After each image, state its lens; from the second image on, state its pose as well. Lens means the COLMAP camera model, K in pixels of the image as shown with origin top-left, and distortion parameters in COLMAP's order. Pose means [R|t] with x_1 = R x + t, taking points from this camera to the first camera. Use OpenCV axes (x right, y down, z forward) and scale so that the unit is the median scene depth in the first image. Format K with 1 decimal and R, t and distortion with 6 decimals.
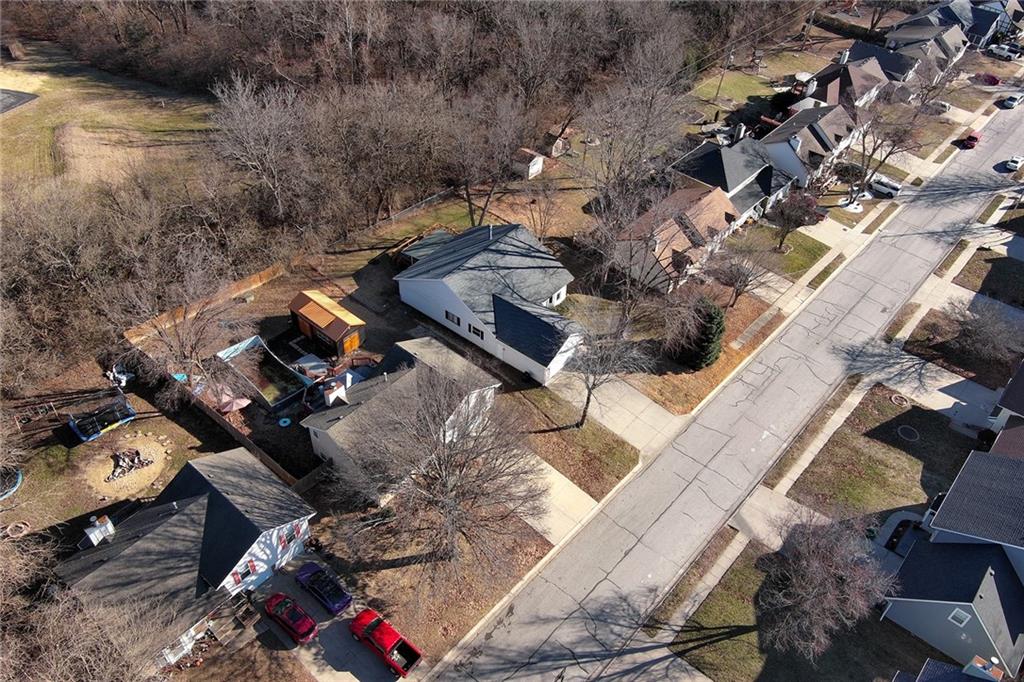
lens RADIAL K [[858.6, 0, 512.0], [0, 858.6, 341.0], [0, 0, 1]] dist [0.009768, -0.003559]
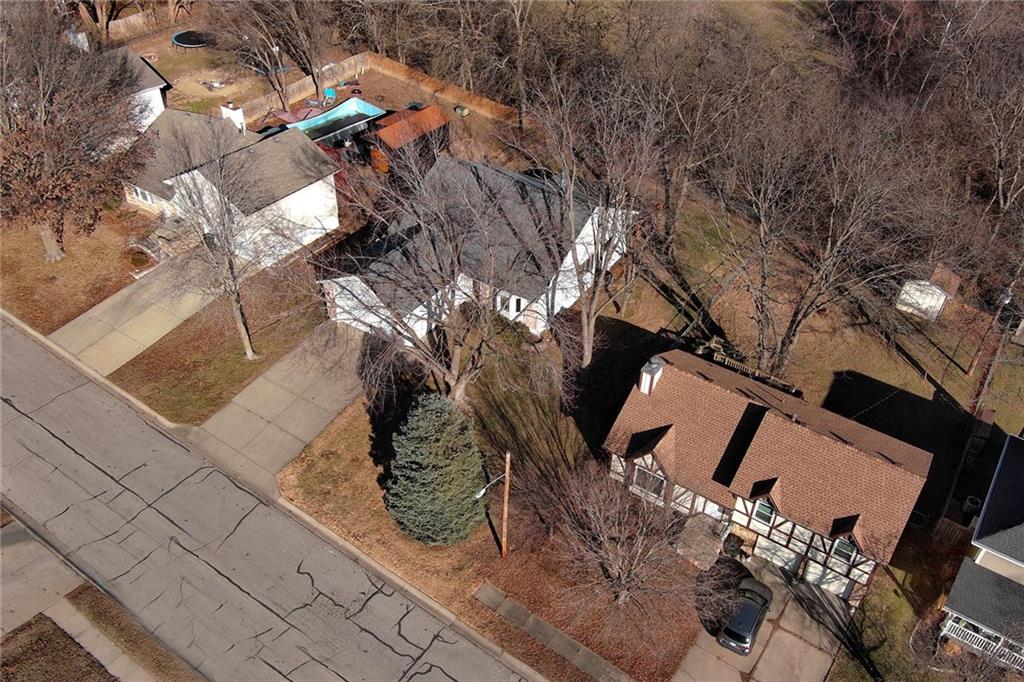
lens RADIAL K [[858.6, 0, 512.0], [0, 858.6, 341.0], [0, 0, 1]] dist [0.009768, -0.003559]
pose [[0.095546, 0.580997, -0.808278, 0.584237], [-0.688209, 0.625220, 0.368060, -0.272464], [0.719193, 0.521098, 0.459585, 0.764326]]
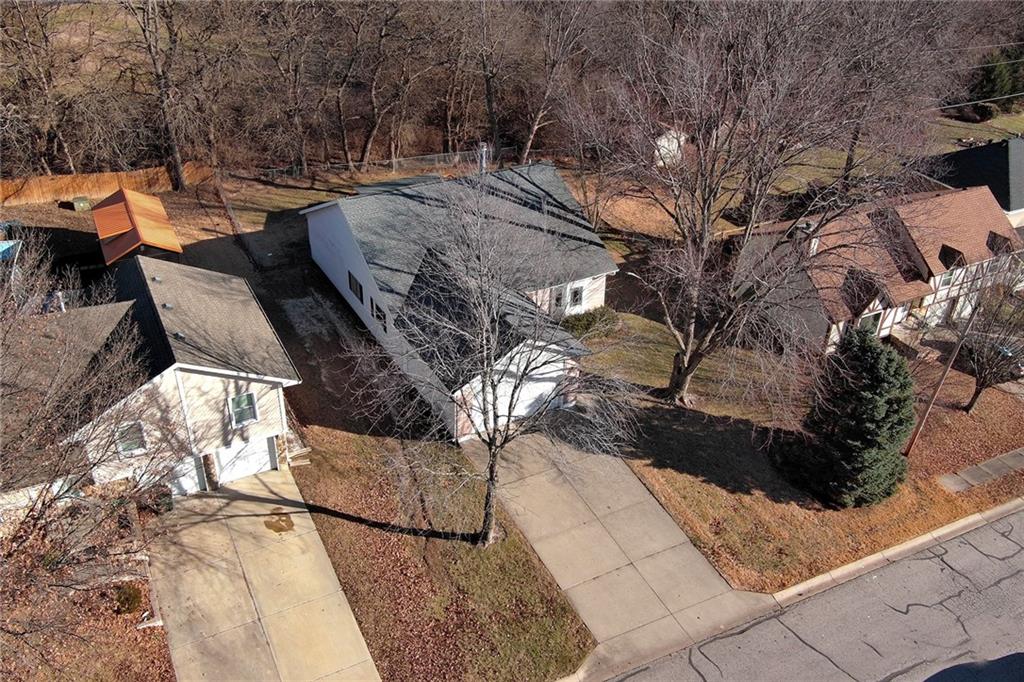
lens RADIAL K [[909.8, 0, 497.2], [0, 909.8, 317.1], [0, 0, 1]] dist [0.008846, -0.013109]
pose [[0.924282, 0.186504, -0.333044, 0.196890], [-0.251987, 0.953496, -0.165371, 0.060795], [0.286713, 0.236773, 0.928296, 0.519055]]
